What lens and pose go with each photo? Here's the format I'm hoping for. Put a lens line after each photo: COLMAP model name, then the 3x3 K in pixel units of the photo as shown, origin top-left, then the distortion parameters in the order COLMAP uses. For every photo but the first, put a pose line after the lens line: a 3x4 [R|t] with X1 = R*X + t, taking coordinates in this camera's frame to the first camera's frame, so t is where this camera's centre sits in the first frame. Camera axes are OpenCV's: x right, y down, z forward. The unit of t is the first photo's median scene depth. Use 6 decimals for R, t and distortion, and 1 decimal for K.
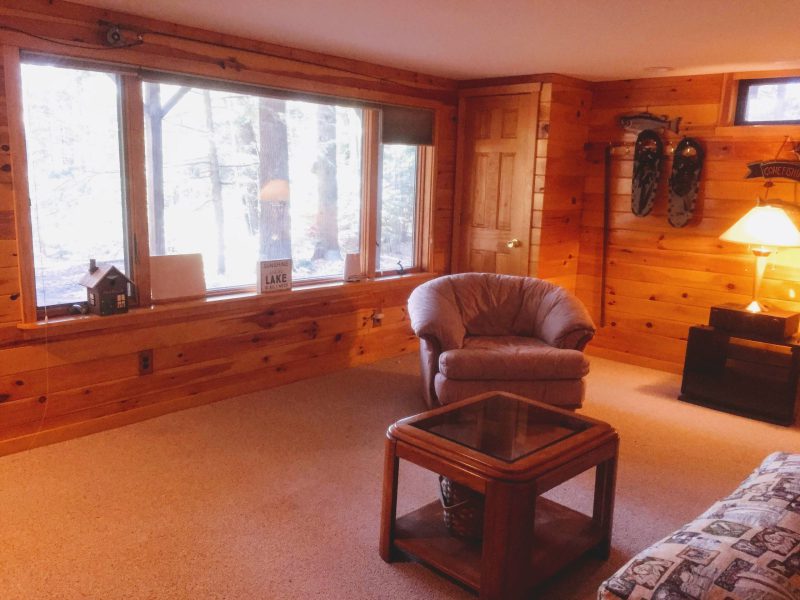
lens RADIAL K [[683.9, 0, 400.0], [0, 683.9, 300.0], [0, 0, 1]] dist [0.123173, -0.176404]
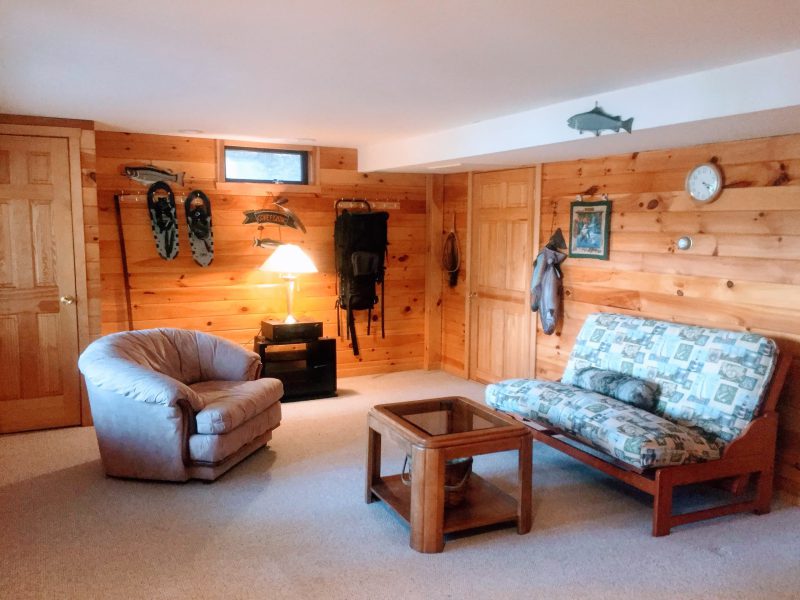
lens RADIAL K [[683.9, 0, 400.0], [0, 683.9, 300.0], [0, 0, 1]] dist [0.123173, -0.176404]
pose [[0.348890, -0.137812, 0.926976, -0.558426], [0.173489, 0.981530, 0.080625, -0.084945], [-0.920966, 0.132690, 0.366355, 0.280118]]
